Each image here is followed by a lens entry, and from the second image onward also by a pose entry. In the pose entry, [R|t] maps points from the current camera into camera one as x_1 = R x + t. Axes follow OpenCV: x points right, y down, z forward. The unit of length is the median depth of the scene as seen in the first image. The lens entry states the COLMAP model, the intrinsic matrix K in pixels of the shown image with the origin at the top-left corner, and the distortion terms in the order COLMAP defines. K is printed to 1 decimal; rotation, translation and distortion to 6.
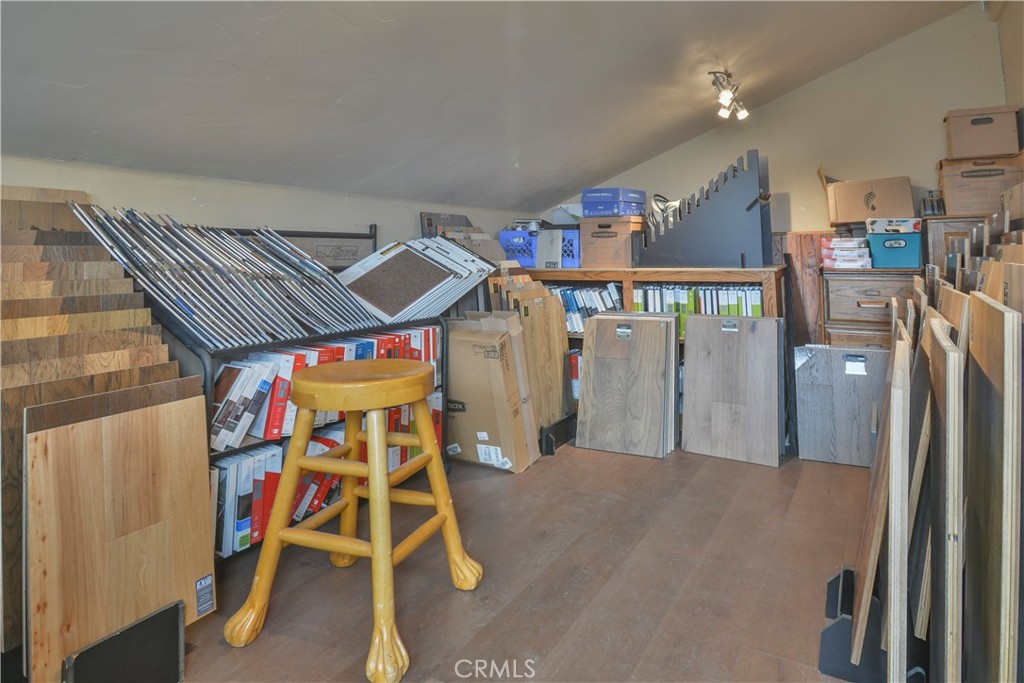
lens RADIAL K [[597.8, 0, 512.0], [0, 597.8, 341.5], [0, 0, 1]] dist [0.001579, -0.016166]
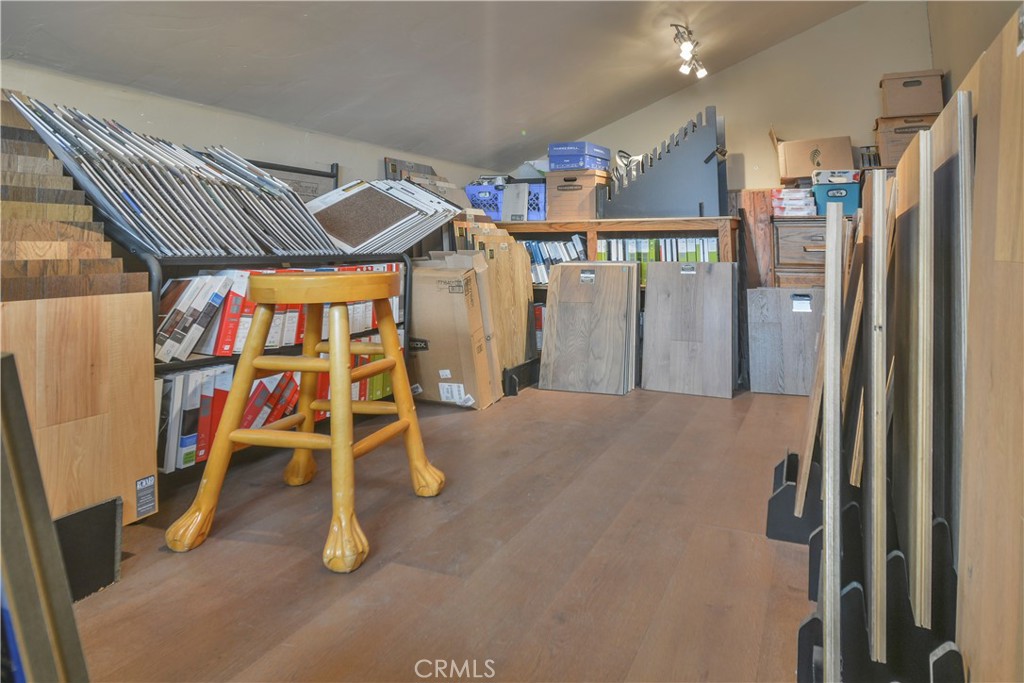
lens RADIAL K [[614.1, 0, 545.9], [0, 614.1, 346.4], [0, 0, 1]] dist [0.002155, -0.016730]
pose [[0.992505, 0.019779, 0.120597, -0.008286], [-0.016351, 0.999435, -0.029350, 0.159731], [-0.121109, 0.027158, 0.992268, -0.030011]]
